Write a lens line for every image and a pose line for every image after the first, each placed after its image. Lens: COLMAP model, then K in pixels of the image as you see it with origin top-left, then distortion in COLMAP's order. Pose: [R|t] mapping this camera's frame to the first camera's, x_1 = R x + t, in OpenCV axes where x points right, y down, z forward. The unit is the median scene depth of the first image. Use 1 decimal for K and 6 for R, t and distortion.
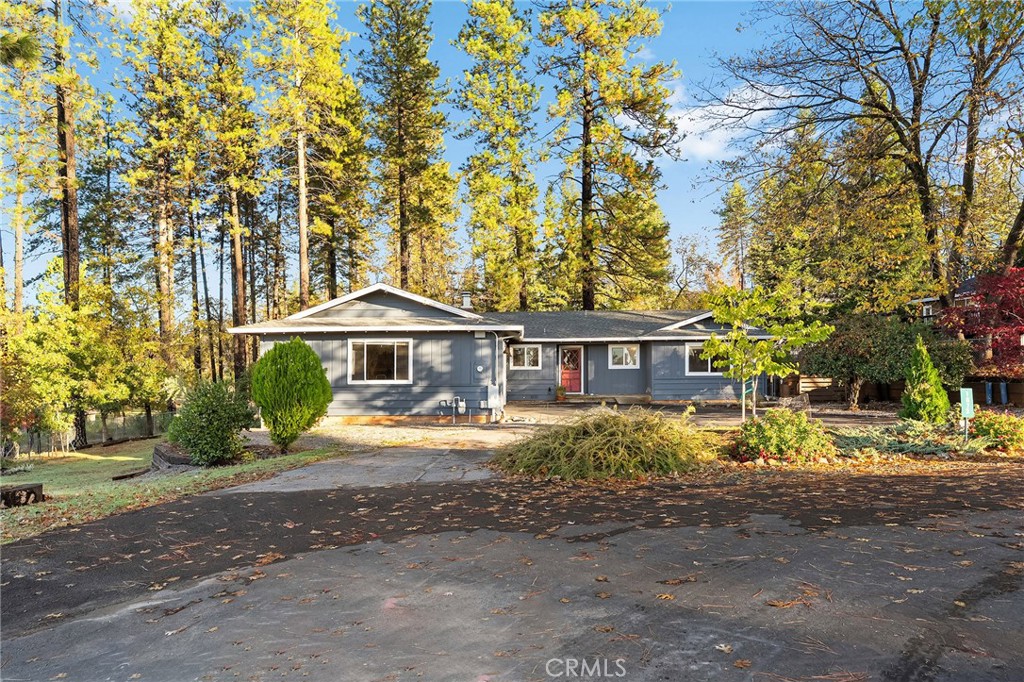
lens RADIAL K [[638.7, 0, 530.1], [0, 638.7, 293.6], [0, 0, 1]] dist [0.000162, -0.000130]
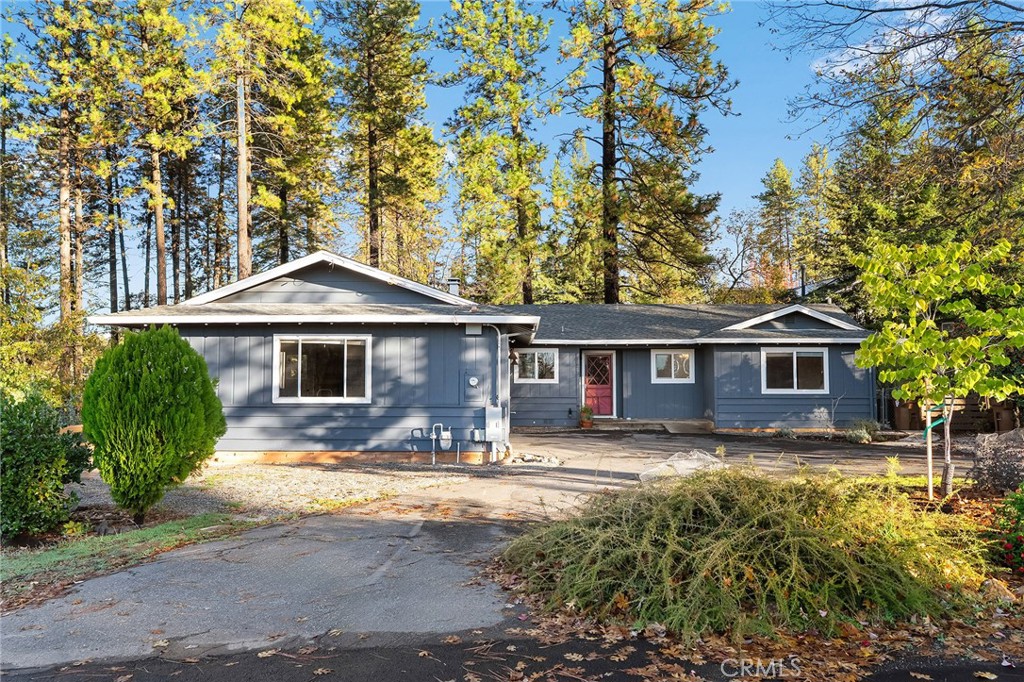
lens RADIAL K [[729.0, 0, 512.0], [0, 729.0, 341.0], [0, 0, 1]] dist [-0.002788, 0.000526]
pose [[0.999777, 0.007406, -0.019765, -0.010599], [-0.006197, 0.998147, 0.060530, 0.013377], [0.020177, -0.060394, 0.997971, 0.111040]]
